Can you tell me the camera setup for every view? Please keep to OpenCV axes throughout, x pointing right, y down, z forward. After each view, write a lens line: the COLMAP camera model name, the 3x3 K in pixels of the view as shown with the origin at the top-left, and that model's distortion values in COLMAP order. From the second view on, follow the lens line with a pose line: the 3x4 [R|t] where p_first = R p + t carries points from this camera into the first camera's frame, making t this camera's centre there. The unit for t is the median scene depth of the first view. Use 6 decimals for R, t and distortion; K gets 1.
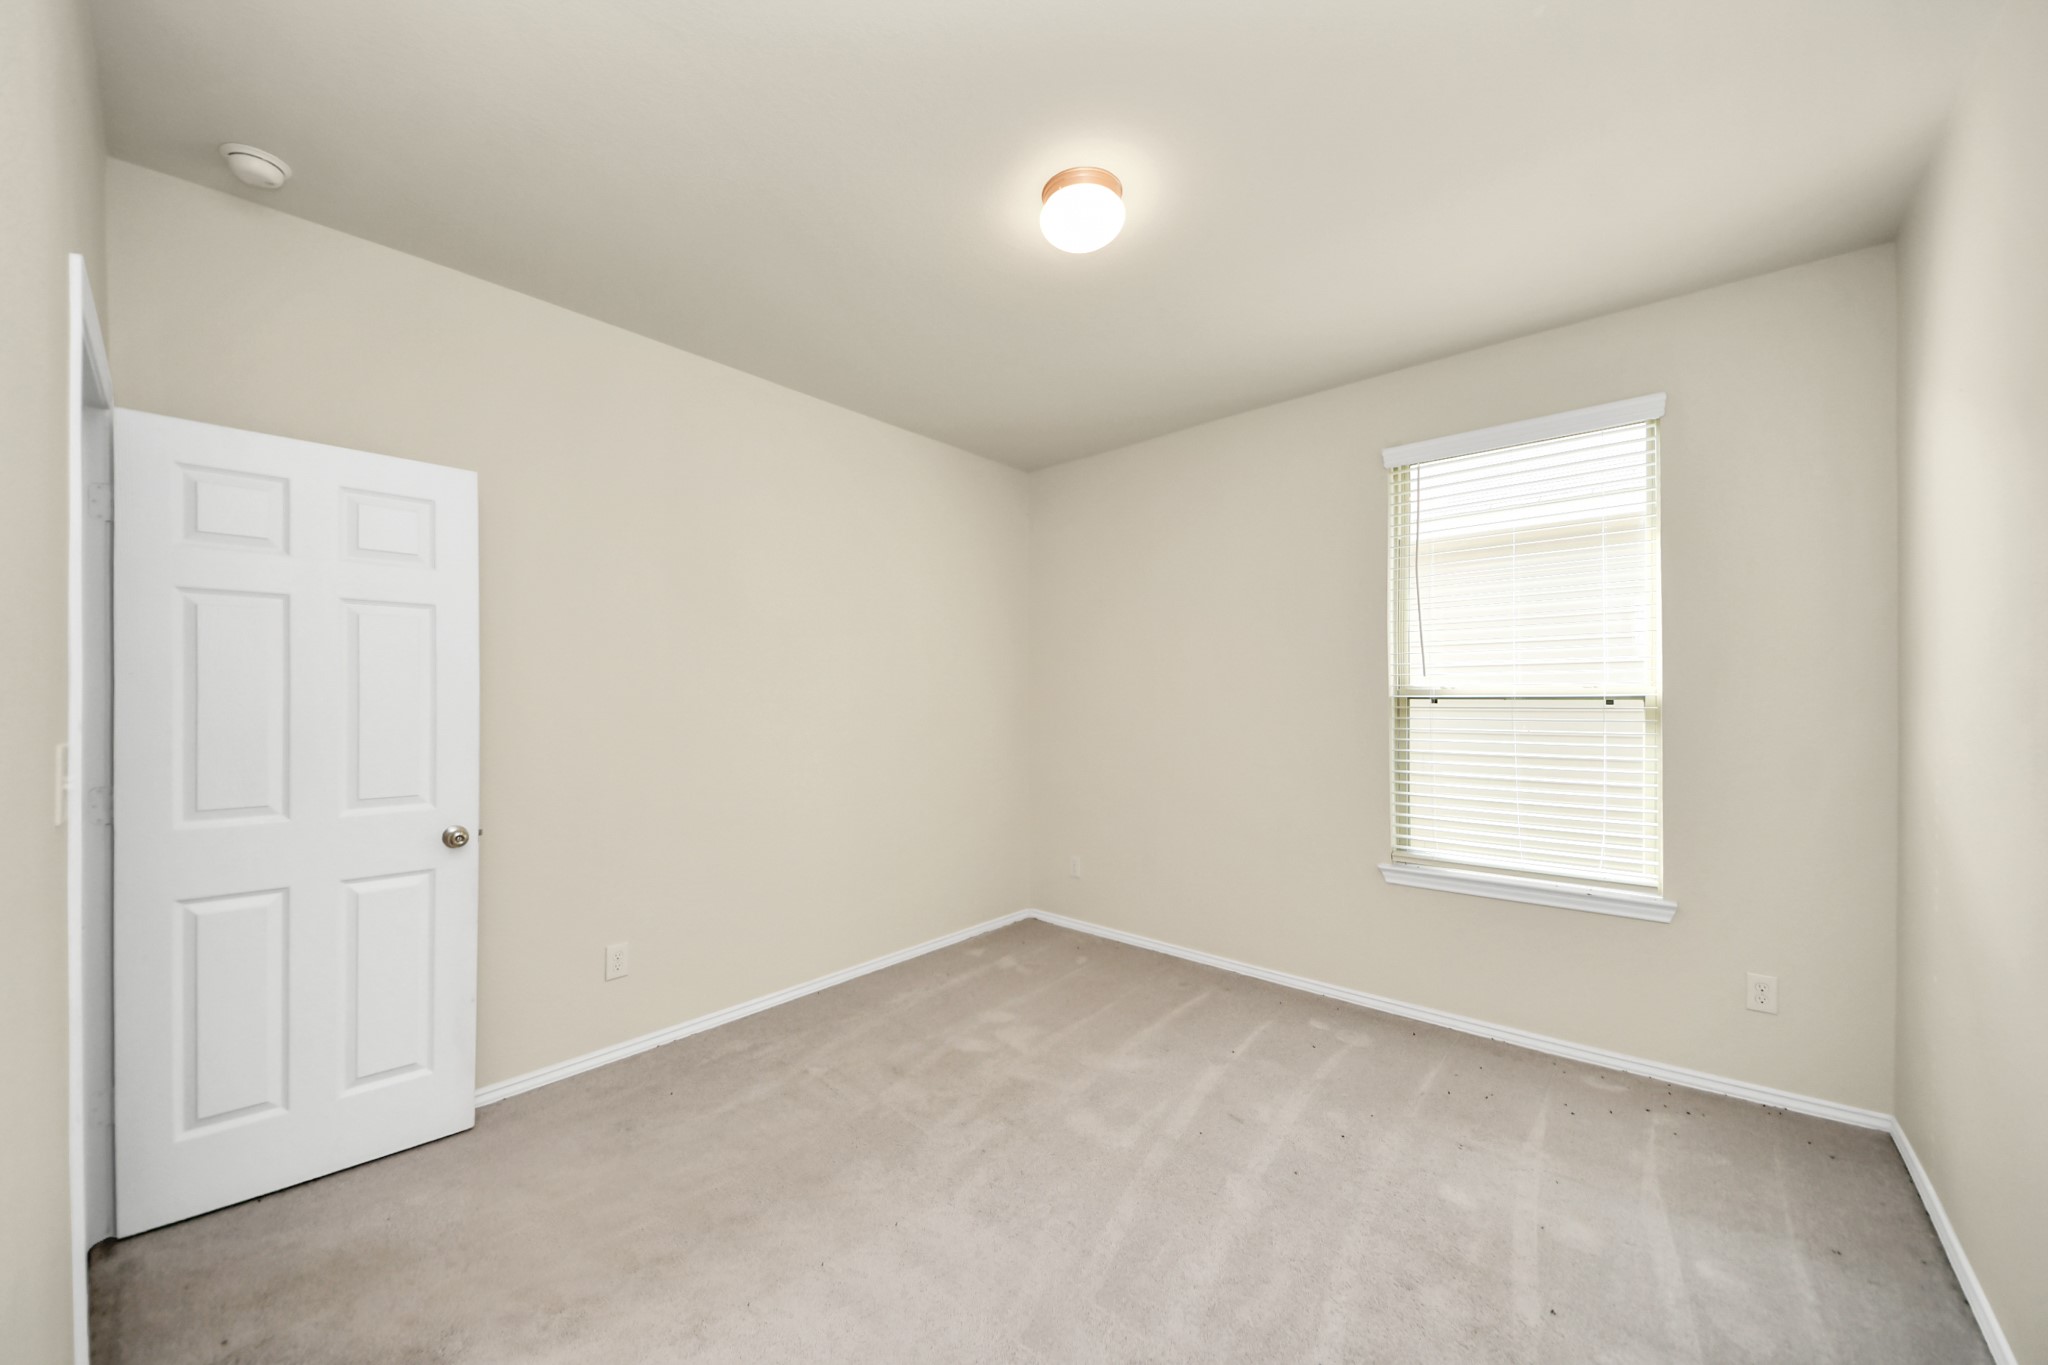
lens RADIAL K [[728.4, 0, 1027.0], [0, 728.4, 696.9], [0, 0, 1]] dist [-0.020209, -0.000021]
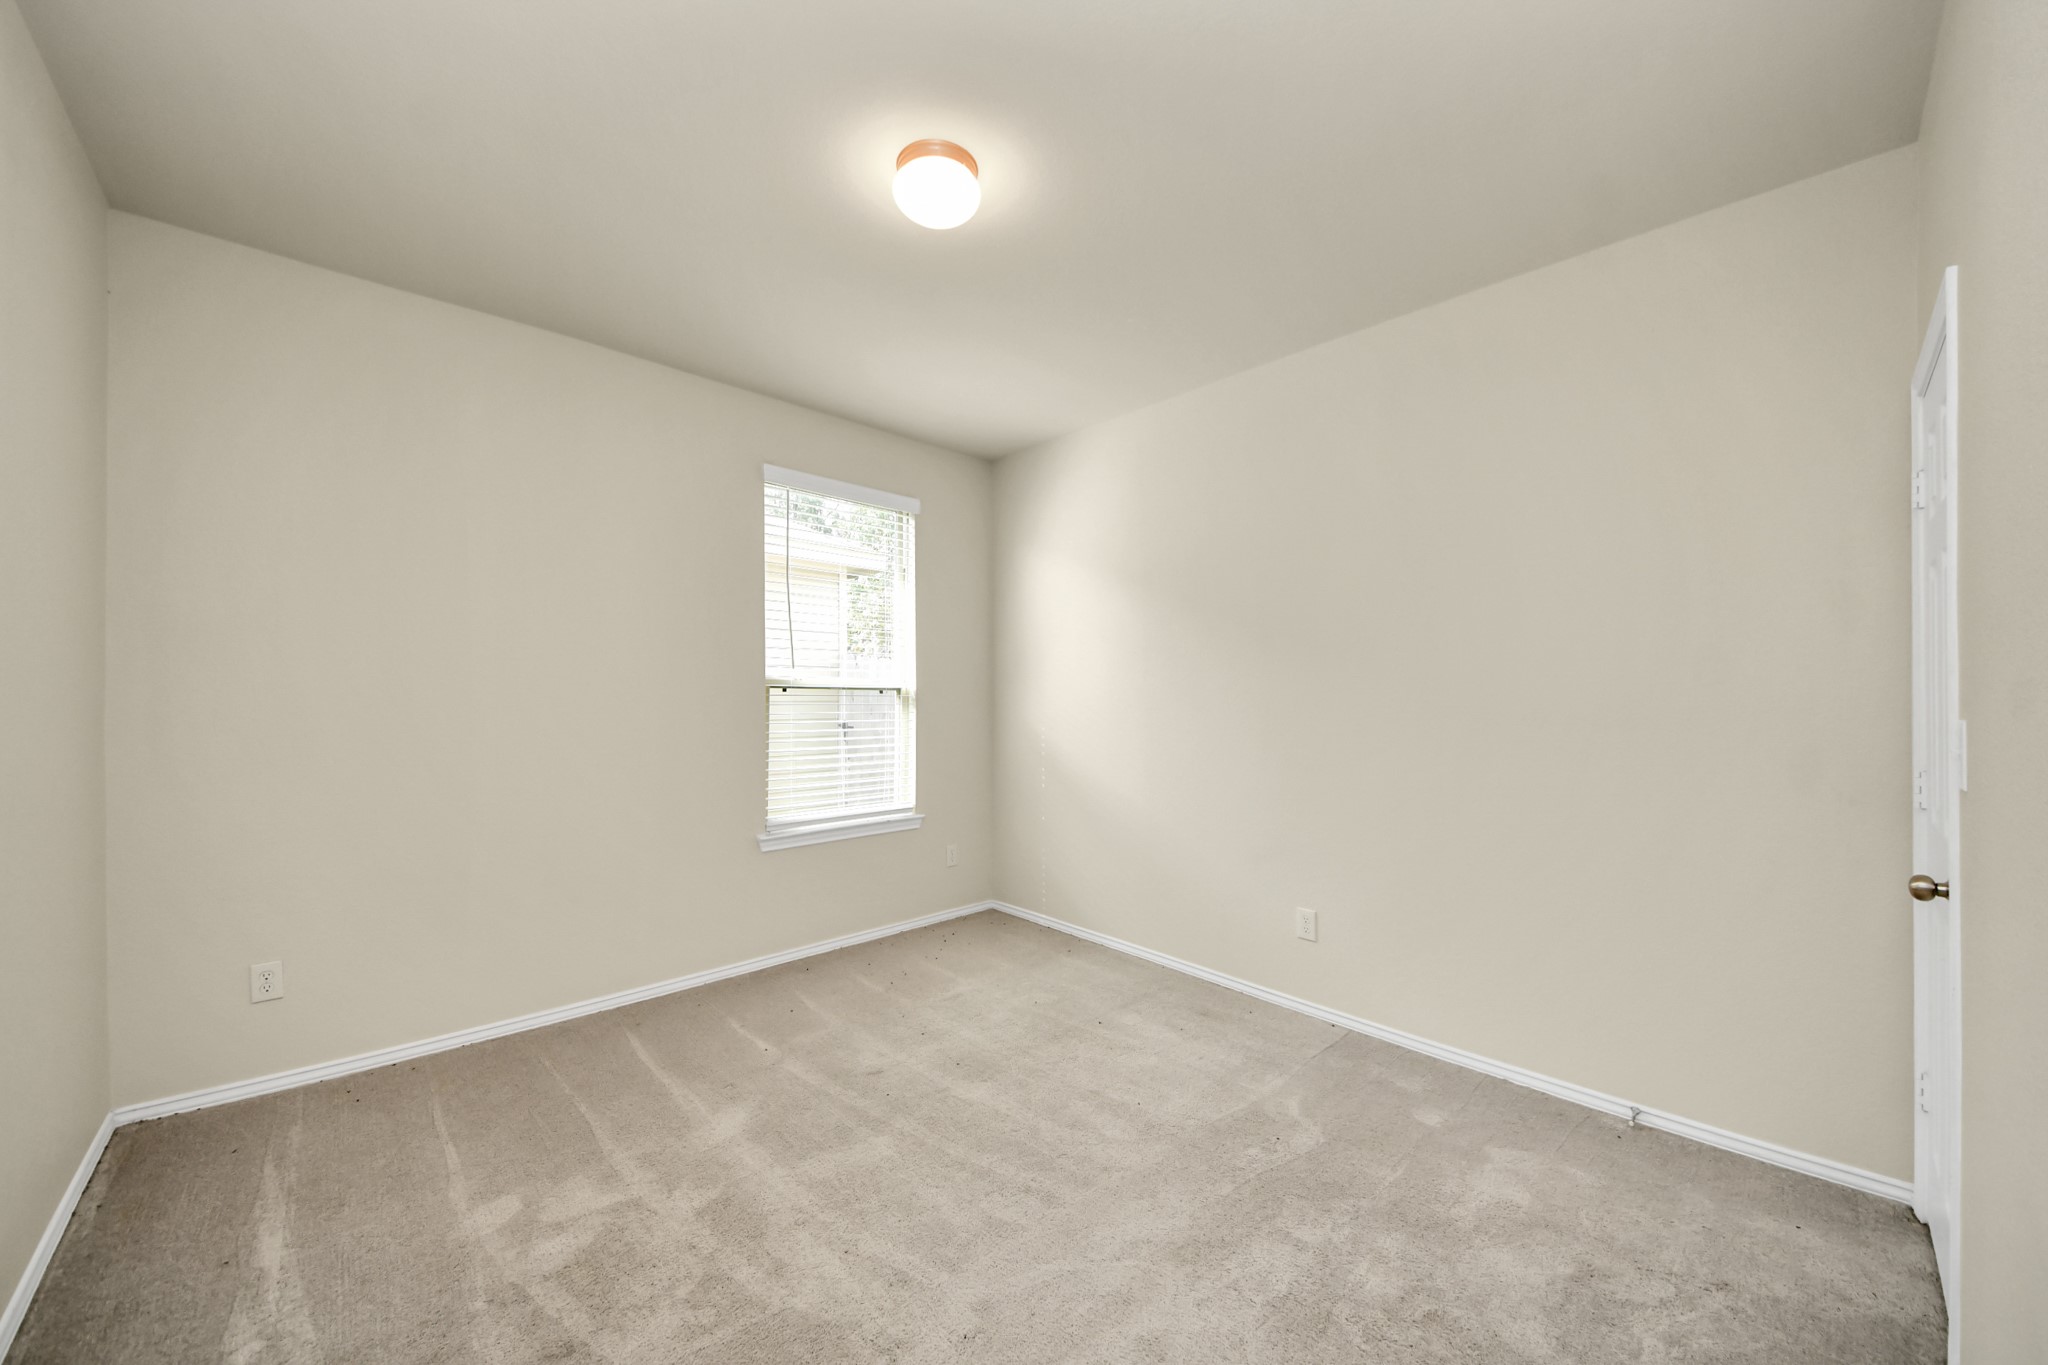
lens RADIAL K [[736.5, 0, 1008.4], [0, 736.5, 687.0], [0, 0, 1]] dist [0.035371, -0.026825]
pose [[0.091012, 0.009936, 0.995800, -0.693638], [-0.018797, 0.999789, -0.008258, 0.005256], [-0.995672, -0.017966, 0.091180, 0.598880]]
